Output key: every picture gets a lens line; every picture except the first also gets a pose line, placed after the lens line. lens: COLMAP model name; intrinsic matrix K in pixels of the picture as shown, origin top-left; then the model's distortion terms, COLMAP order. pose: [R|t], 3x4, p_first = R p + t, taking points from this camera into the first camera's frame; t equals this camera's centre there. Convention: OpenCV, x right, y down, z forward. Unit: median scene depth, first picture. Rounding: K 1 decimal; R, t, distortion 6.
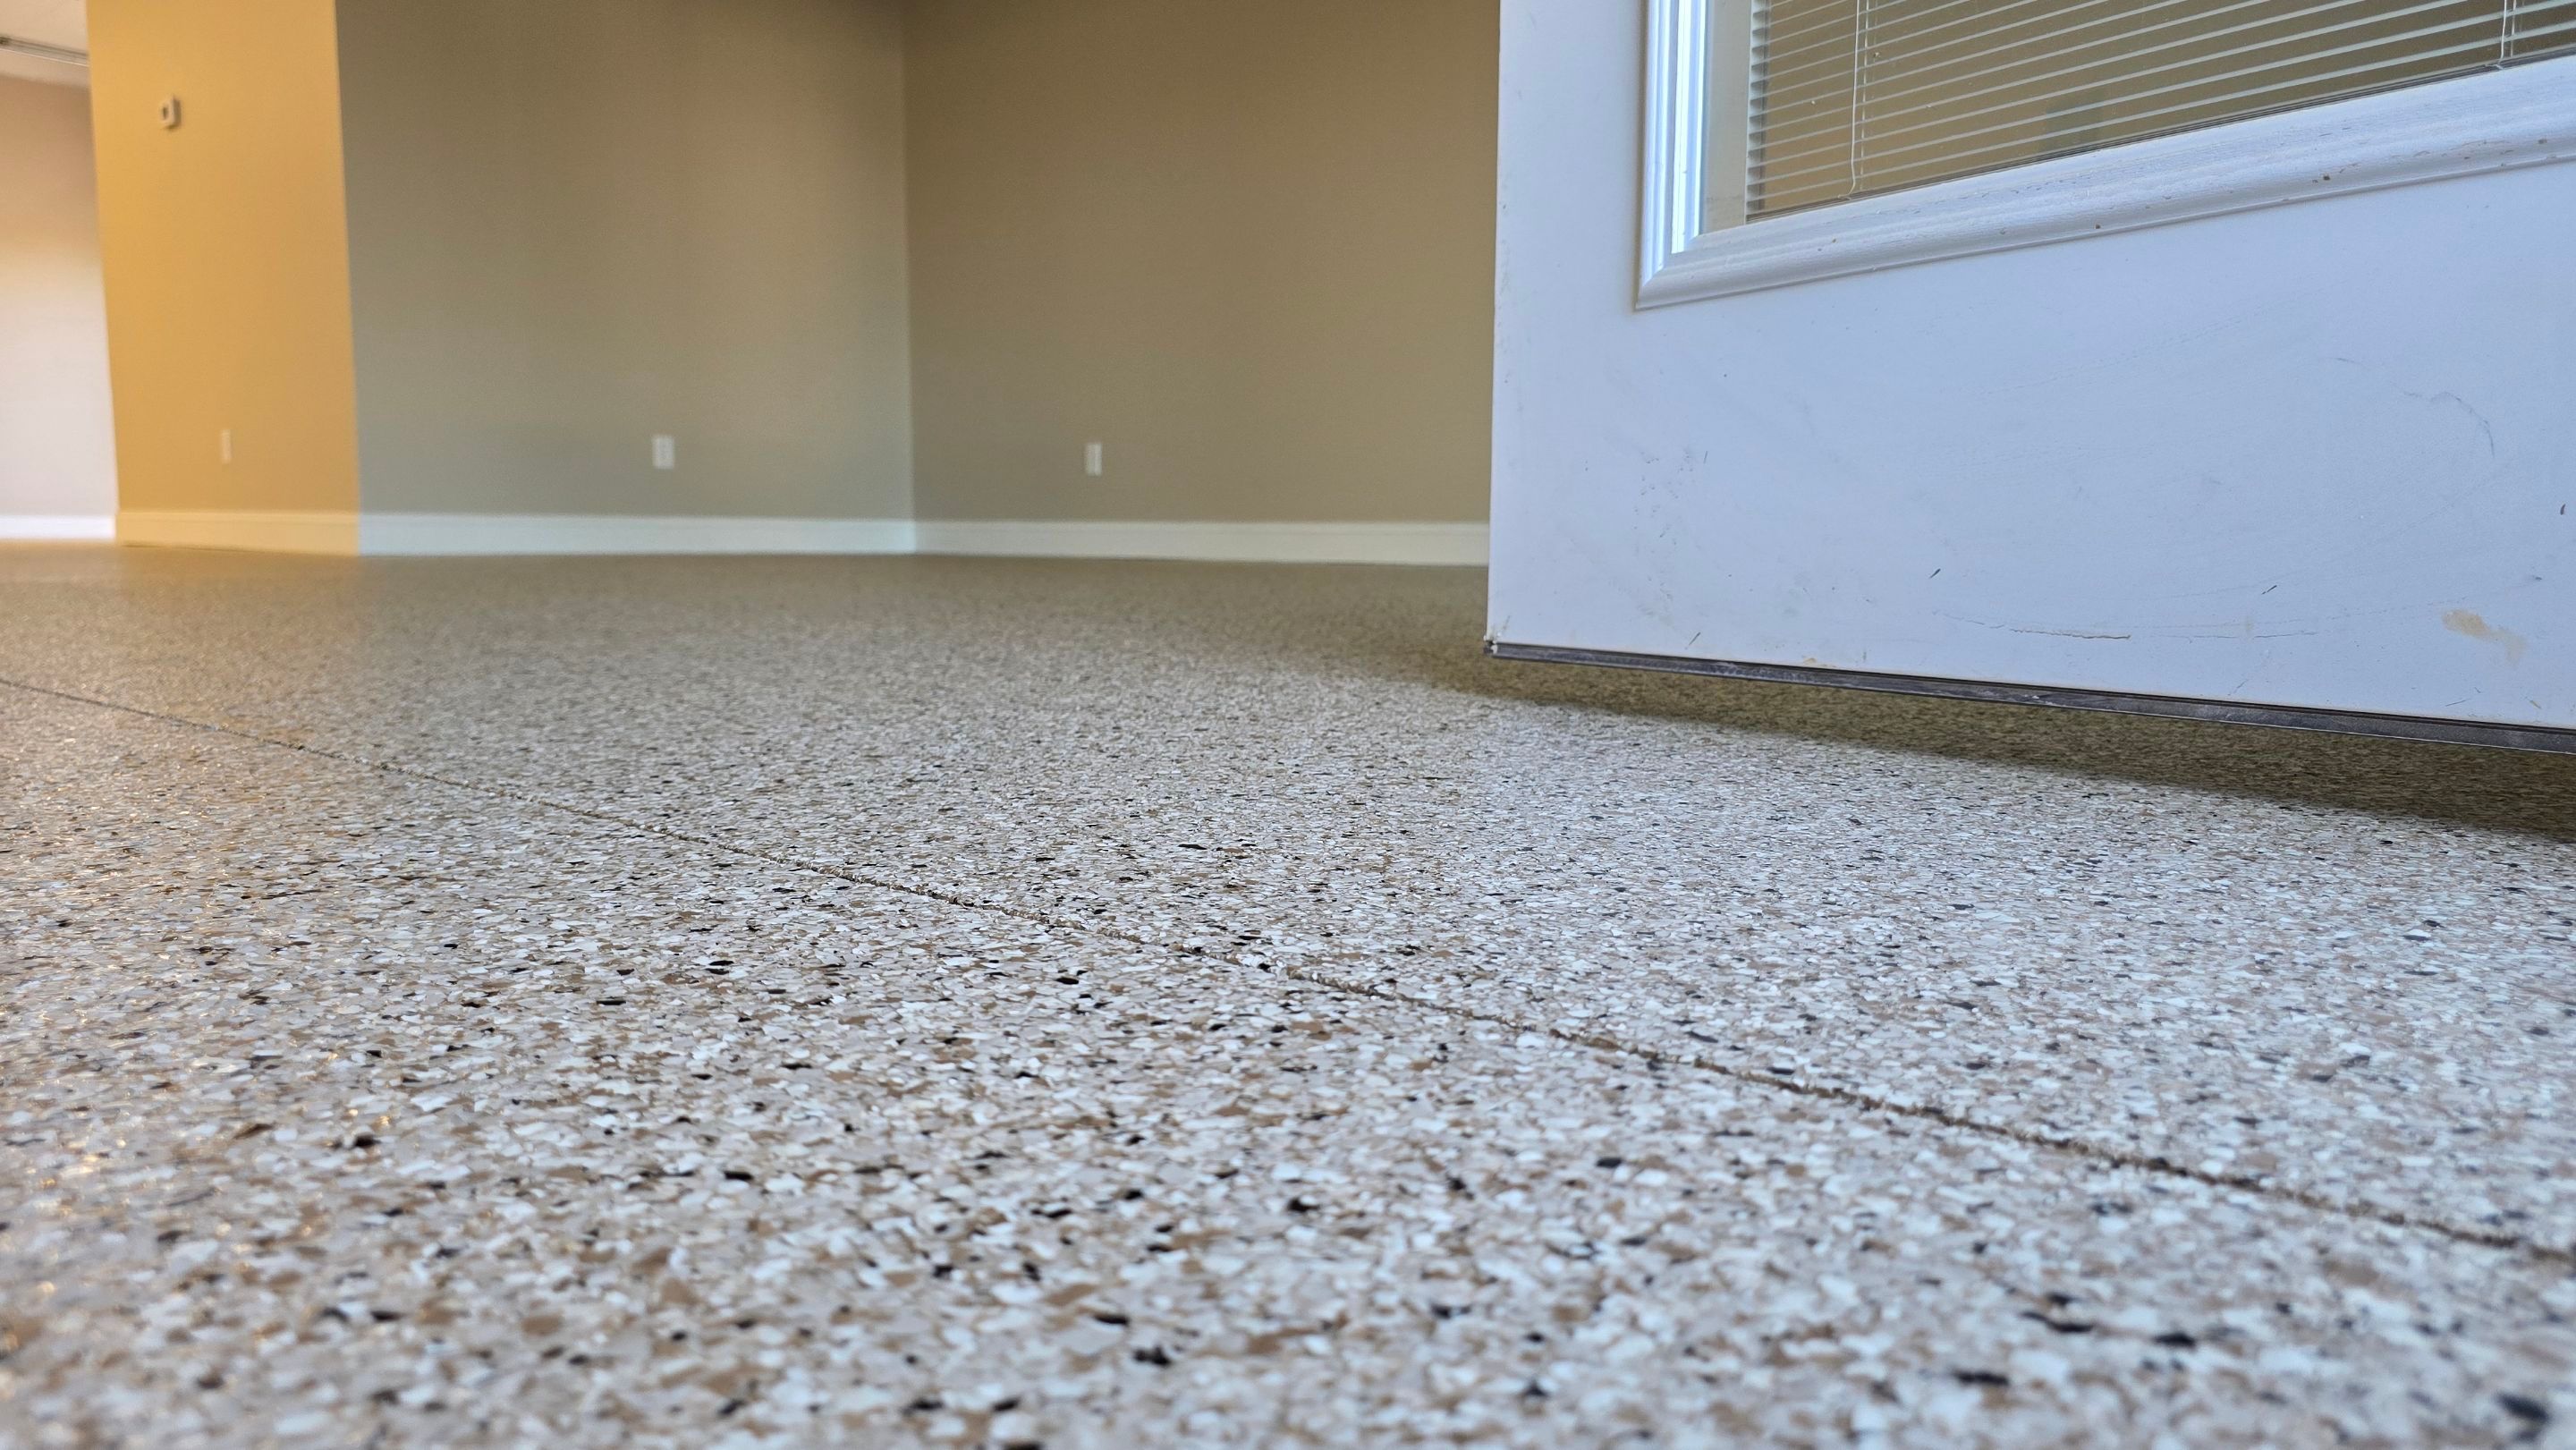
lens RADIAL K [[1777.8, 0, 1274.6], [0, 1777.8, 689.7], [0, 0, 1]] dist [0.044925, -0.075388]
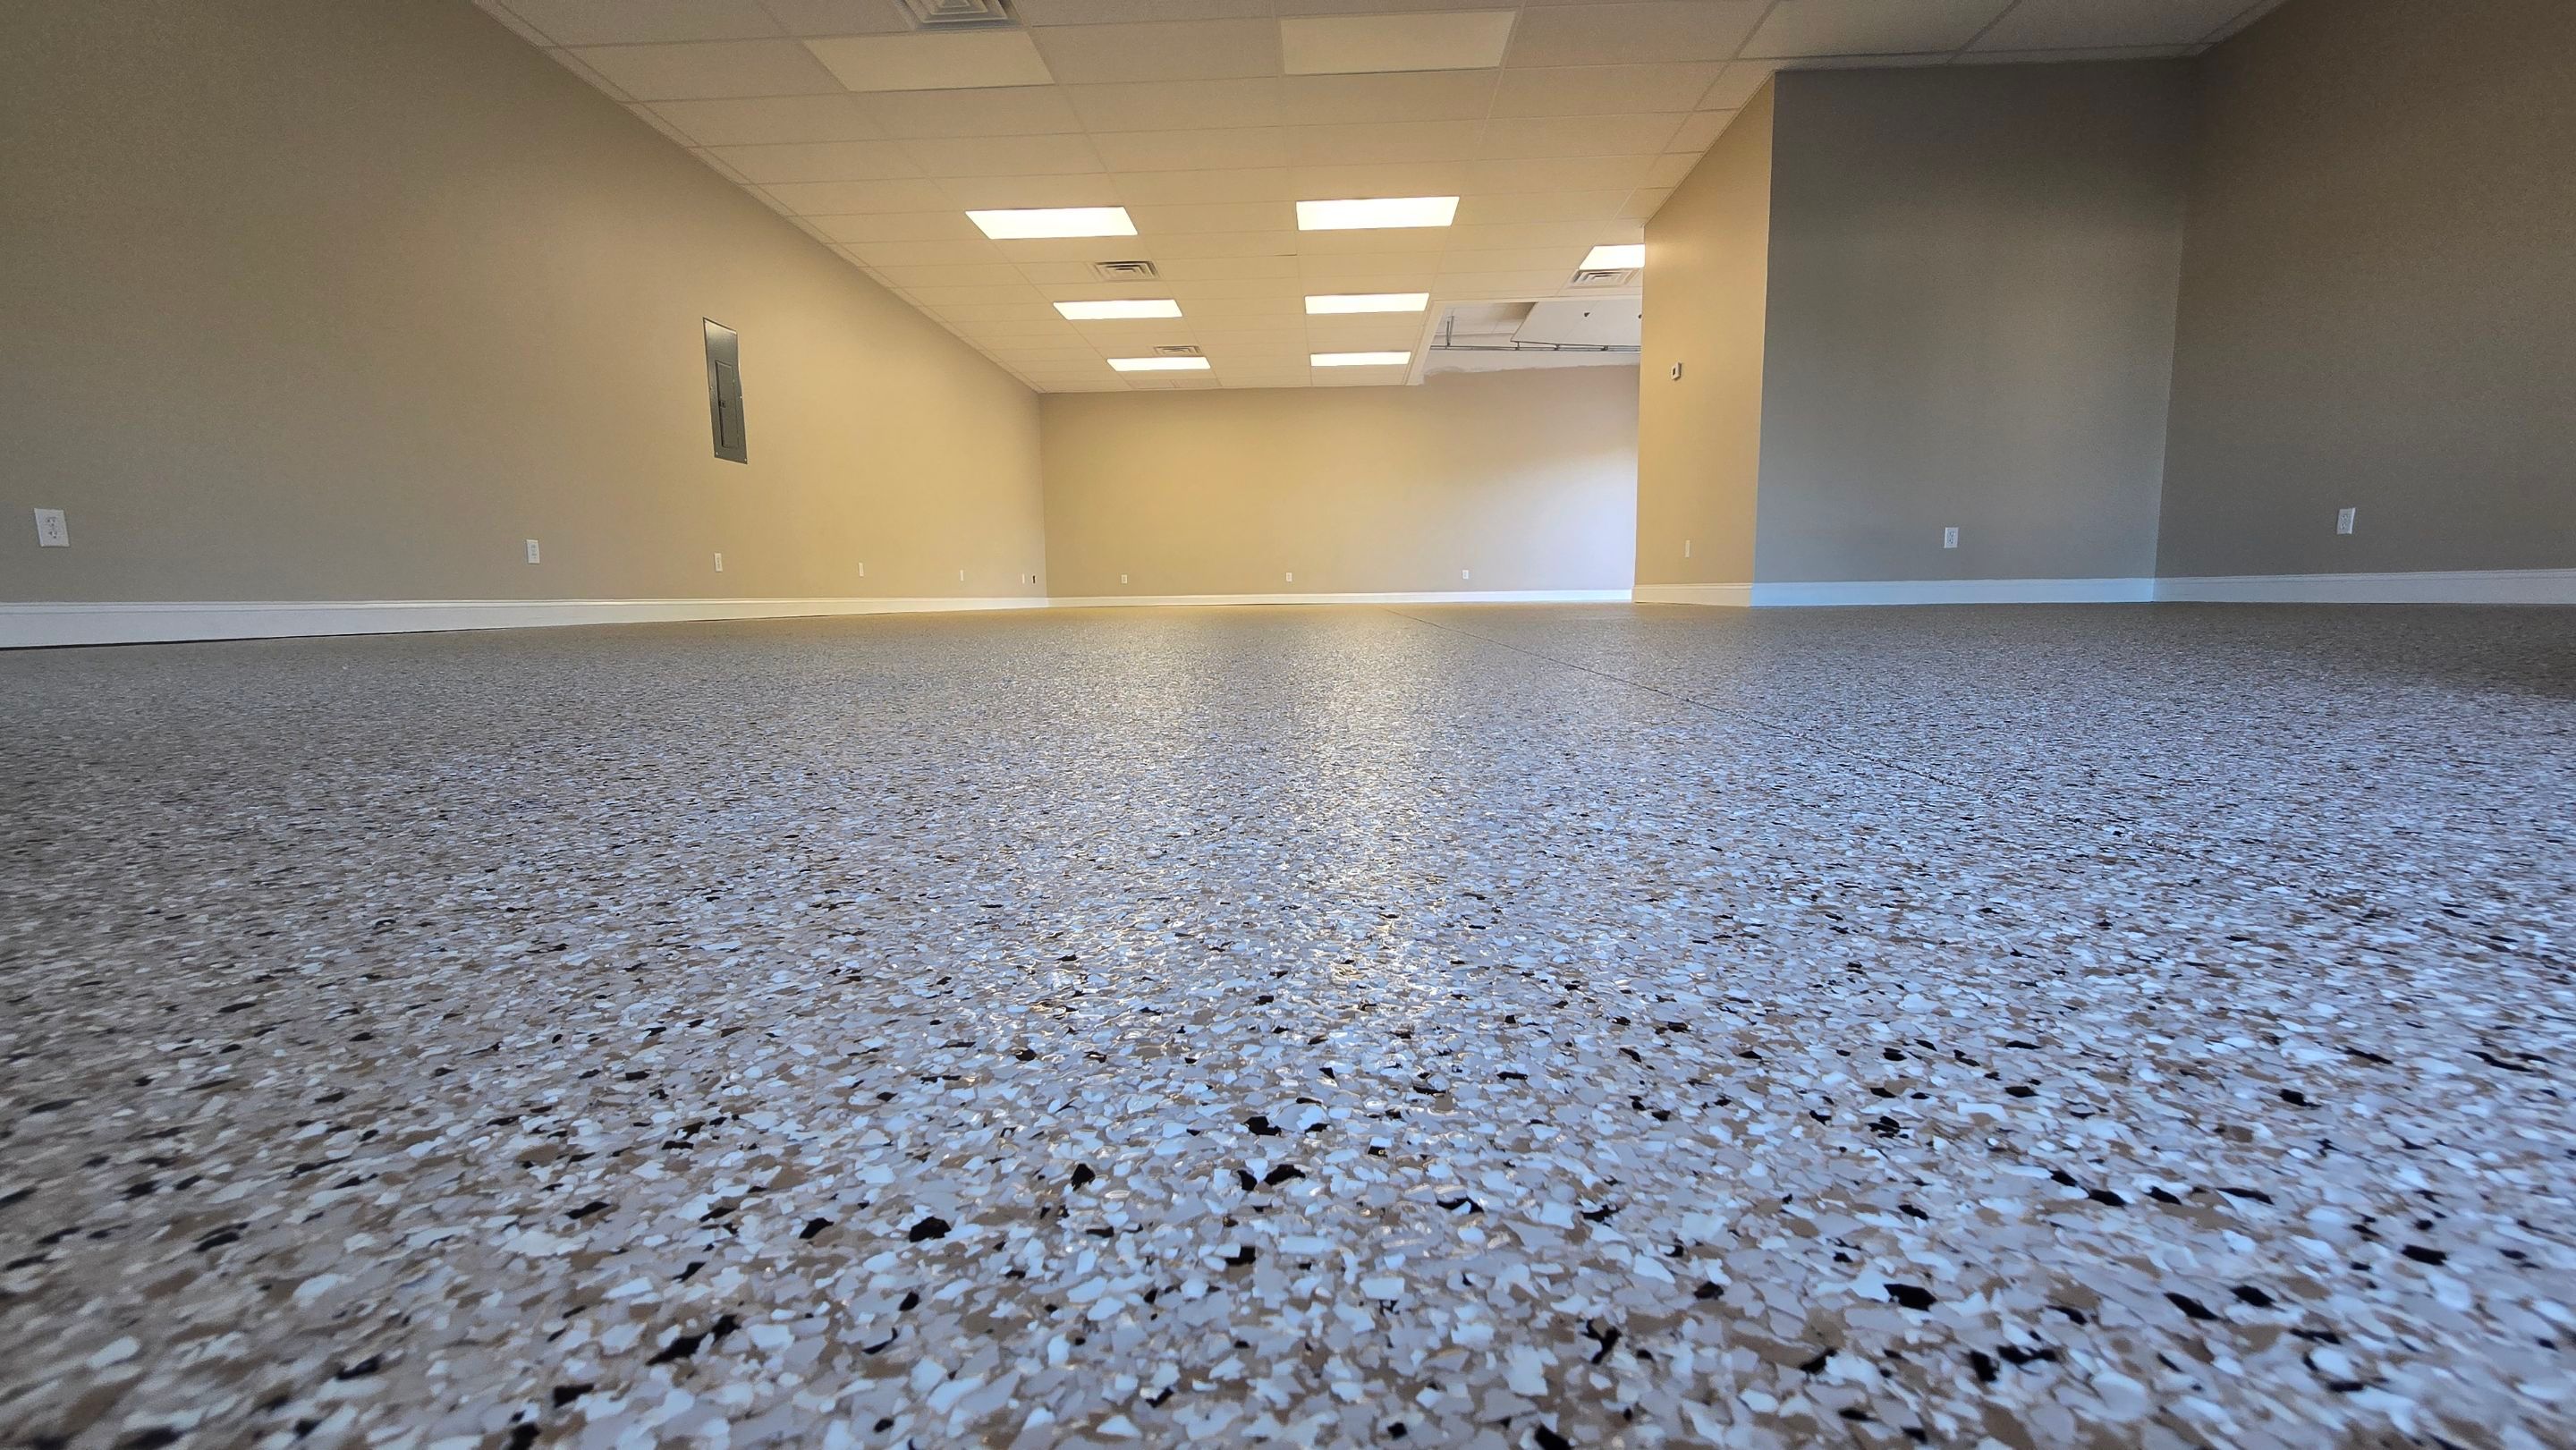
lens RADIAL K [[1777.8, 0, 1274.6], [0, 1777.8, 689.7], [0, 0, 1]] dist [0.044925, -0.075388]
pose [[0.610281, 0.005680, -0.792165, 0.961201], [-0.052727, 0.998048, -0.033465, 0.144841], [0.790429, 0.062191, 0.609389, -0.702164]]
